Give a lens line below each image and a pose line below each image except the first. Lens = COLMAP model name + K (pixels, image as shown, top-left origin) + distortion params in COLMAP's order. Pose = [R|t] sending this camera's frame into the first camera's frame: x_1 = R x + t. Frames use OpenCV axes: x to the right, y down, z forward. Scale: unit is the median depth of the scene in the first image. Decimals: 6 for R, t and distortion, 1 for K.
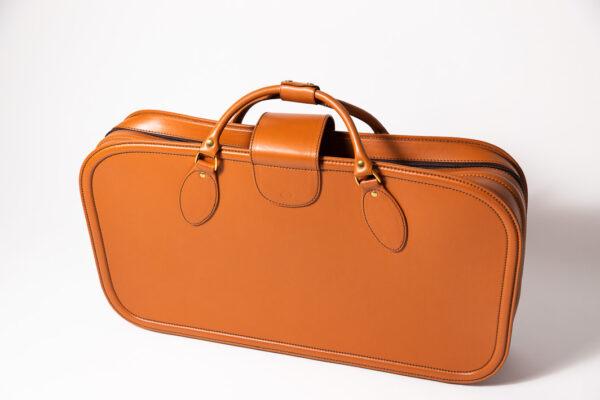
lens RADIAL K [[850.2, 0, 301.5], [0, 850.2, 204.8], [0, 0, 1]] dist [0.008052, 0.000000]
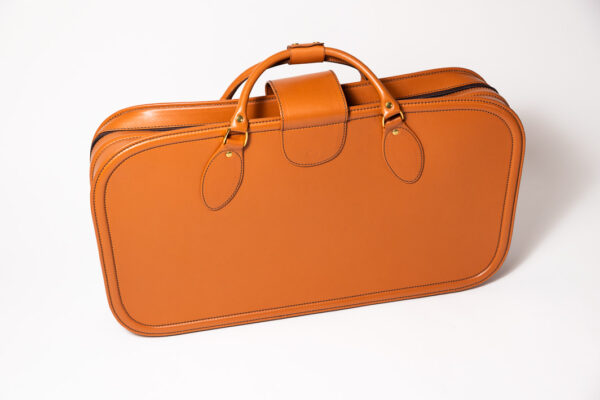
lens RADIAL K [[850.2, 0, 295.6], [0, 850.2, 199.8], [0, 0, 1]] dist [0.008052, 0.000000]
pose [[0.886500, -0.245100, 0.392484, -0.464228], [0.243442, 0.968362, 0.054866, -0.019325], [-0.393514, 0.046909, 0.918121, 0.062220]]
